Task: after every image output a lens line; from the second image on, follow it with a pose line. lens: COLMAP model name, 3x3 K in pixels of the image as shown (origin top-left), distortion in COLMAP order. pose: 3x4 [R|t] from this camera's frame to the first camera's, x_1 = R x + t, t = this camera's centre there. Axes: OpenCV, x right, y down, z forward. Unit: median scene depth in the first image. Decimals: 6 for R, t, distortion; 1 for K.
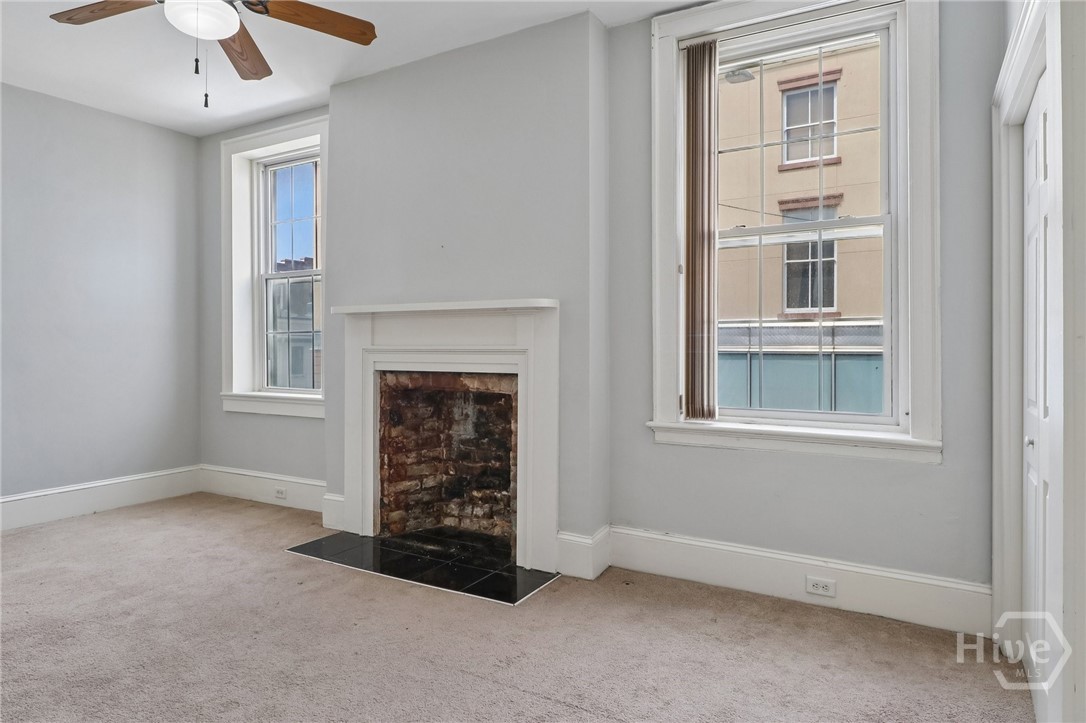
lens RADIAL K [[657.3, 0, 548.0], [0, 657.3, 355.1], [0, 0, 1]] dist [0.000420, -0.001389]
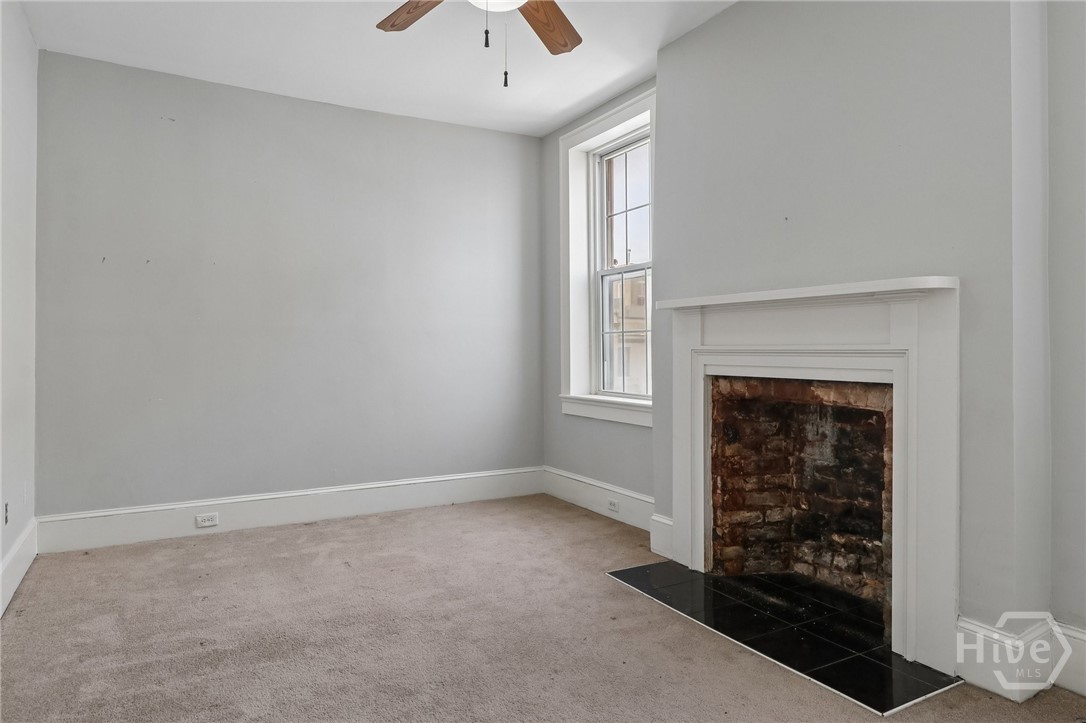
lens RADIAL K [[693.1, 0, 540.6], [0, 693.1, 348.6], [0, 0, 1]] dist [0.003449, -0.005154]
pose [[0.855408, -0.002200, -0.517951, 0.014681], [-0.003642, 0.999941, -0.010262, -0.000663], [0.517943, 0.010665, 0.855349, 0.130110]]
